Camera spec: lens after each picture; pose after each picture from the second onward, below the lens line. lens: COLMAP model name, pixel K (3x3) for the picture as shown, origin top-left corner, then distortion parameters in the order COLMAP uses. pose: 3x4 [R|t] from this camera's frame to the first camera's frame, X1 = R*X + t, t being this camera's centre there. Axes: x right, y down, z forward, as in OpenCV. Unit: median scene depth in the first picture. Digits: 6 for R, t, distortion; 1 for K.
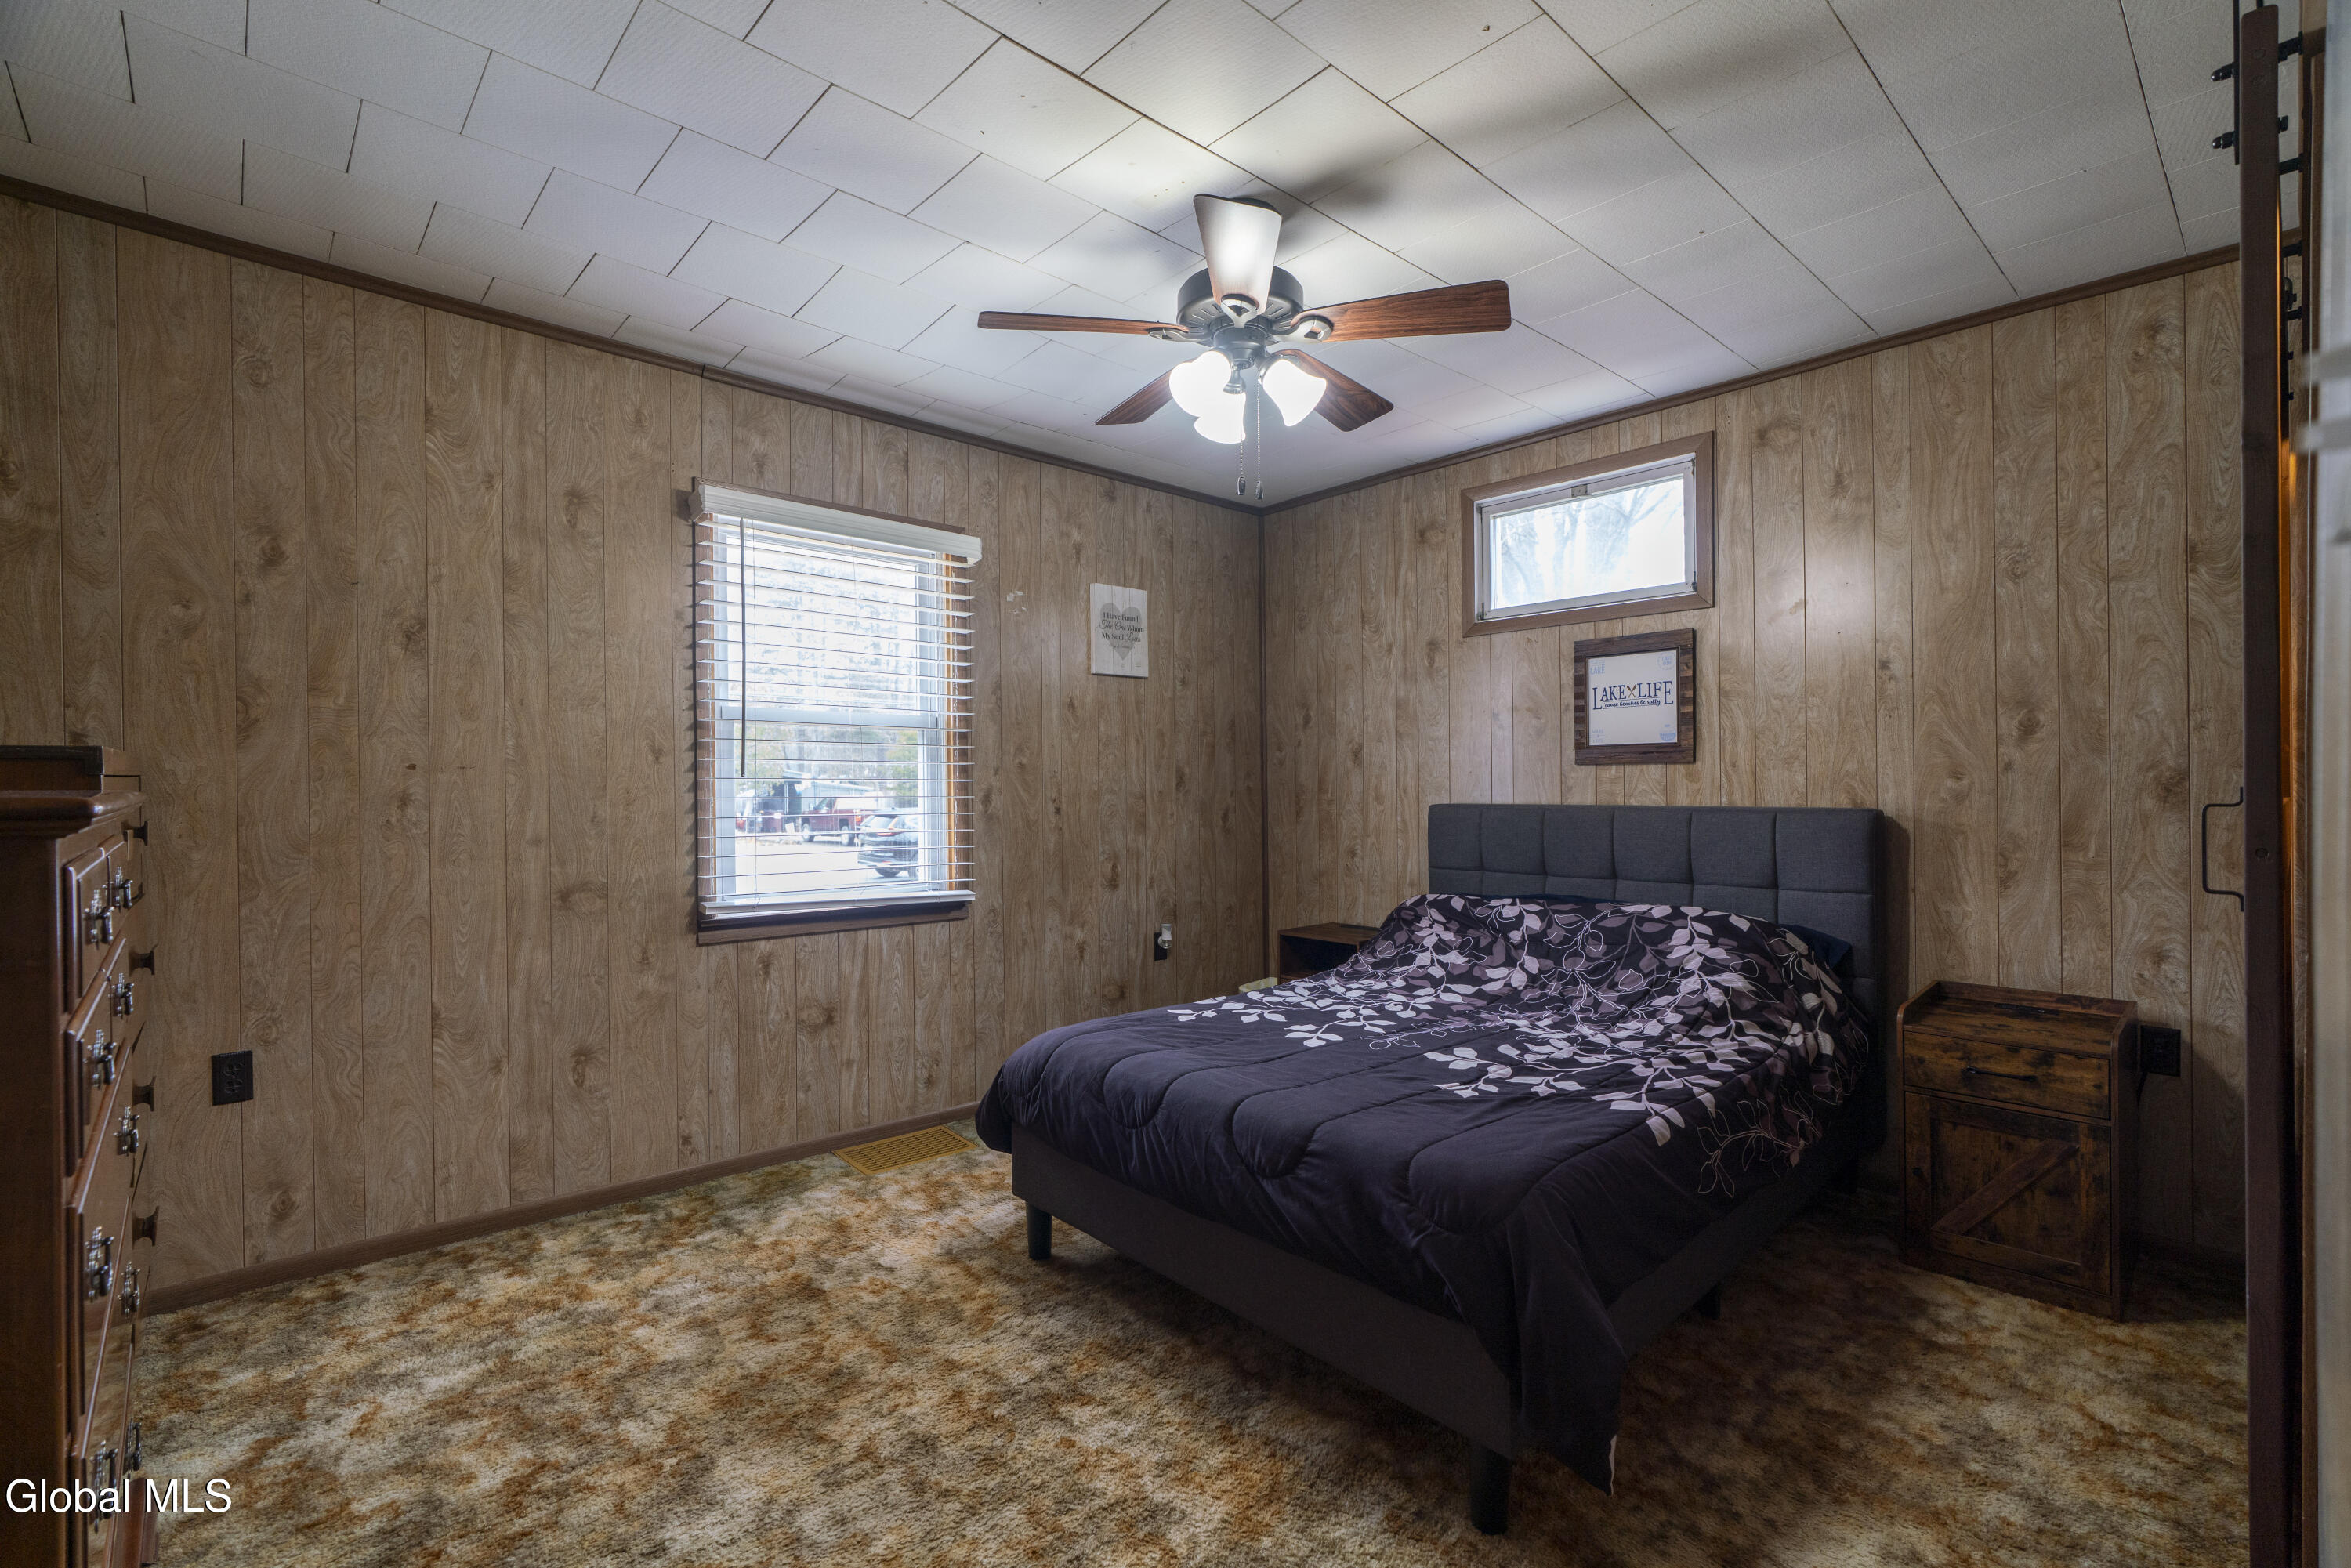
lens RADIAL K [[1050.0, 0, 1139.1], [0, 1050.0, 798.3], [0, 0, 1]] dist [-0.018209, 0.007606]
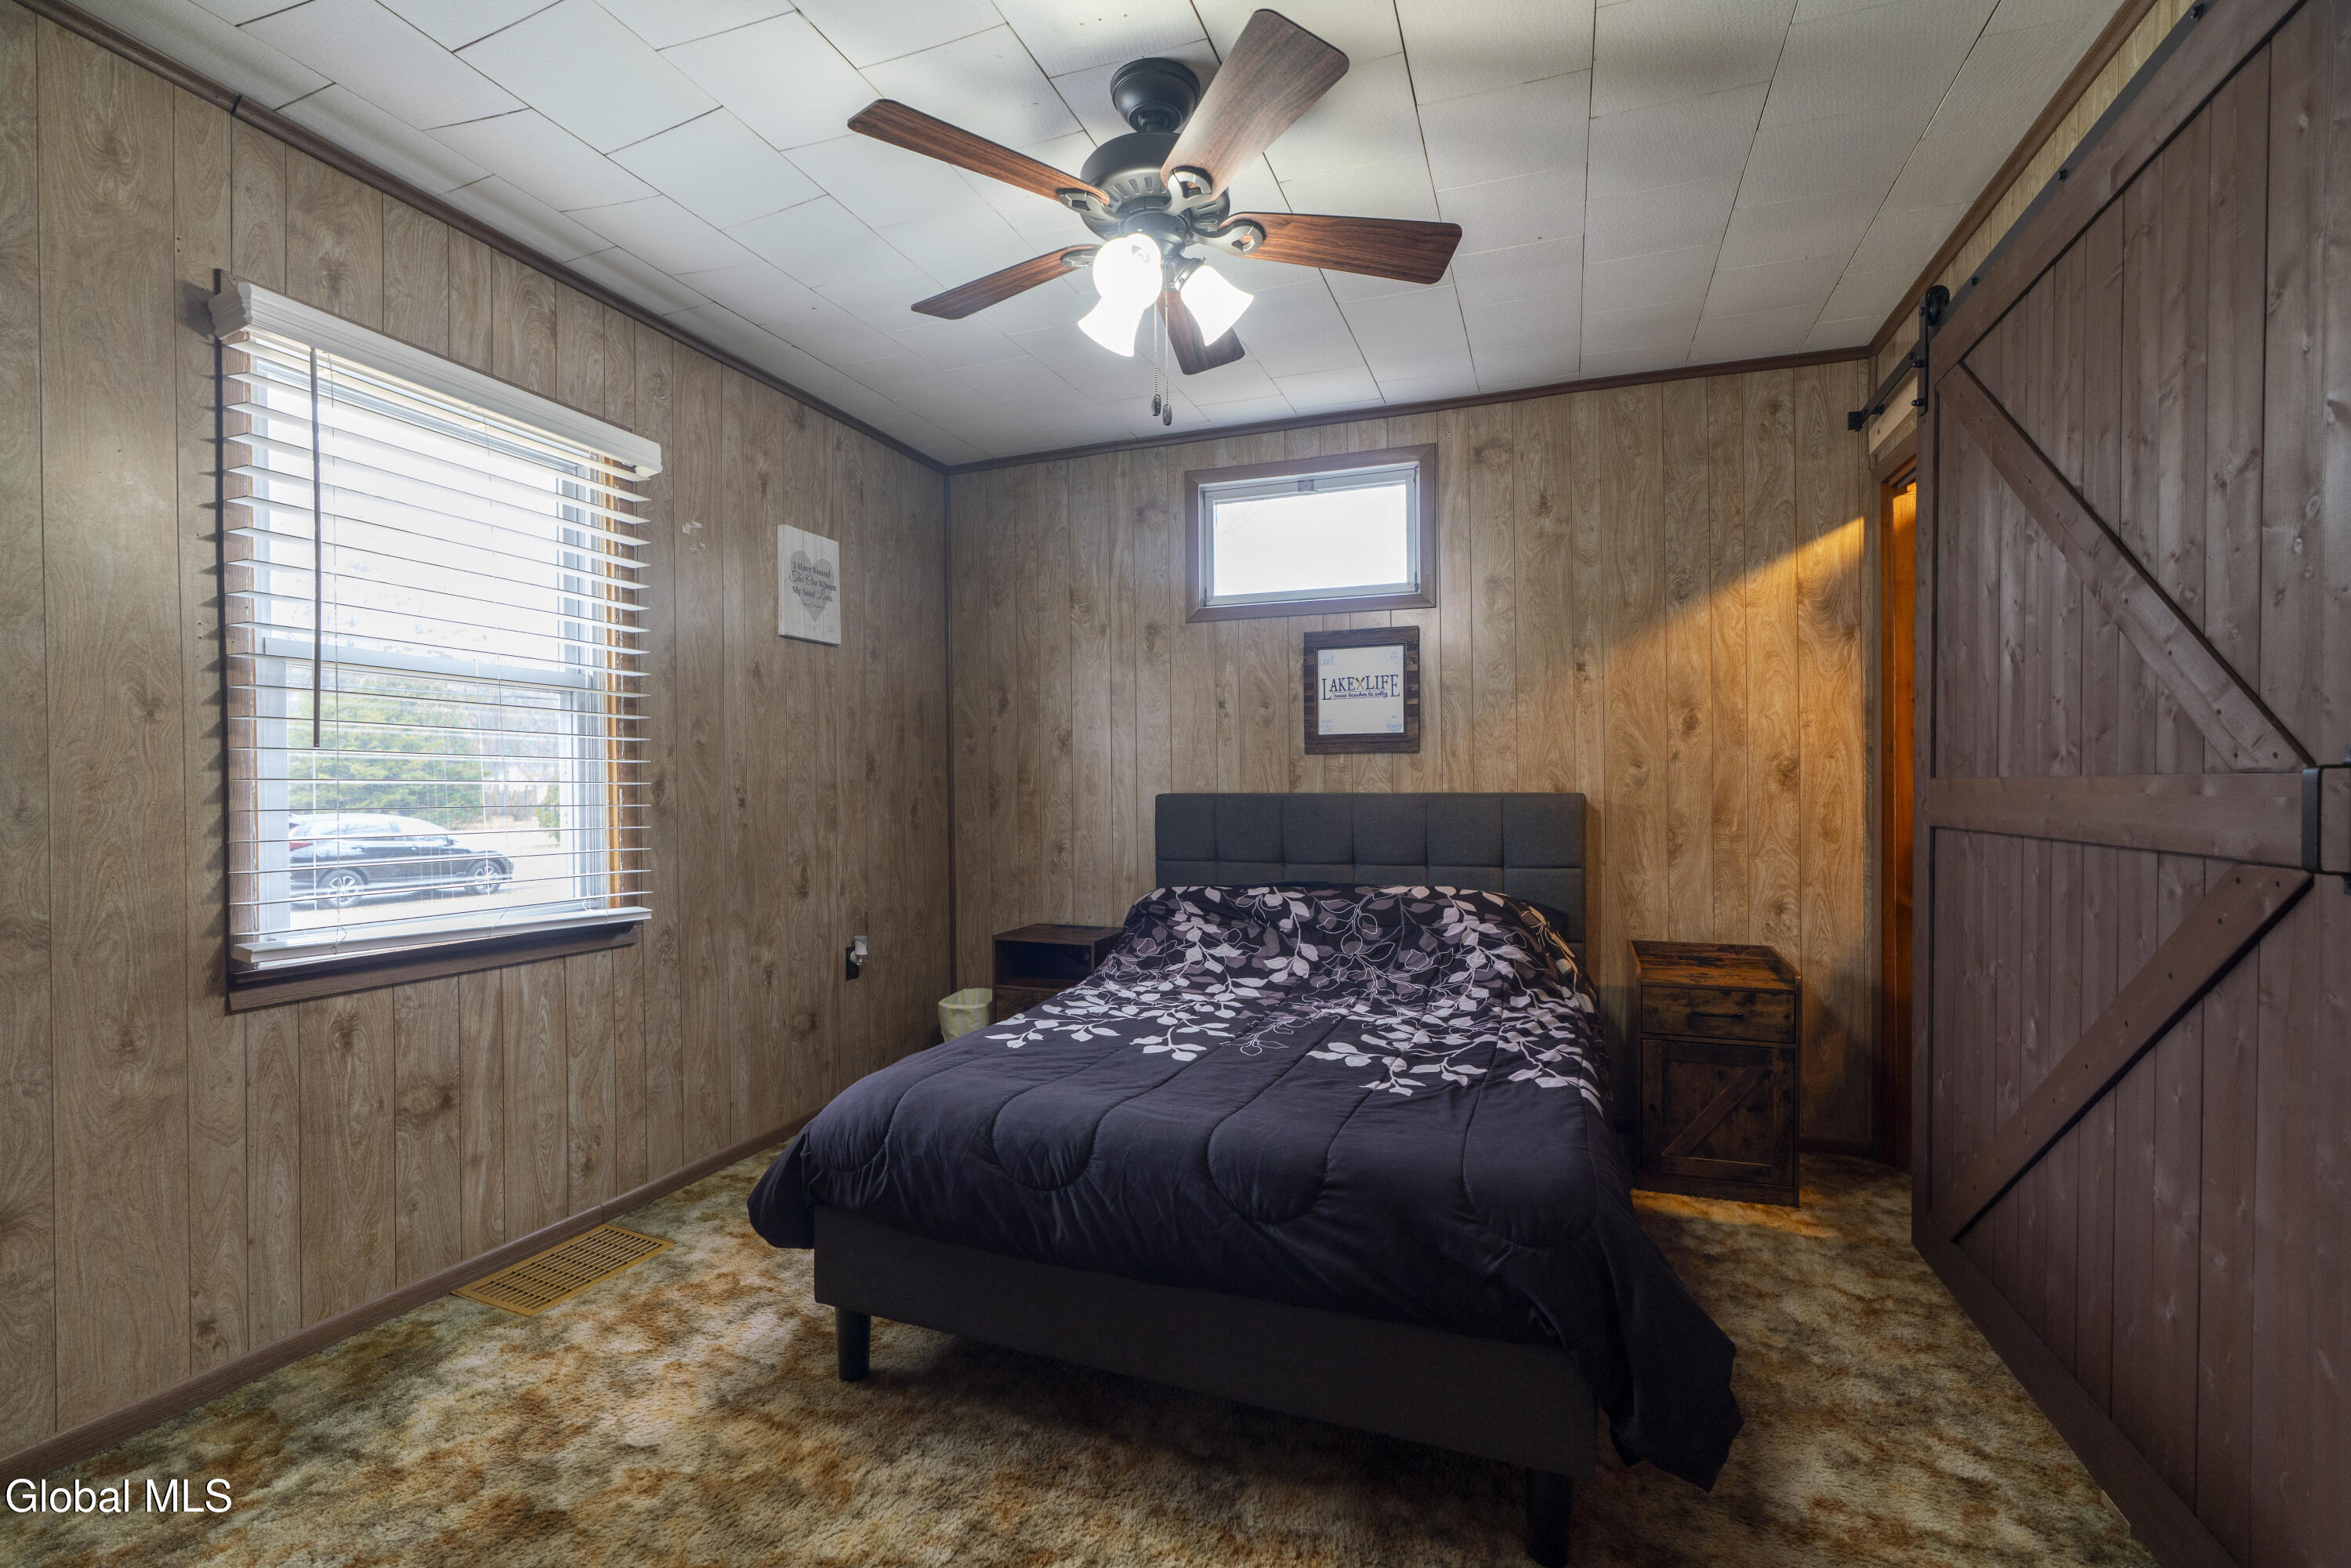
lens RADIAL K [[1050.0, 0, 1139.1], [0, 1050.0, 798.3], [0, 0, 1]] dist [-0.018209, 0.007606]
pose [[0.887095, -0.002552, 0.461580, -0.225896], [0.004474, 0.999985, -0.003070, 0.015765], [-0.461565, 0.004788, 0.887093, 0.192717]]
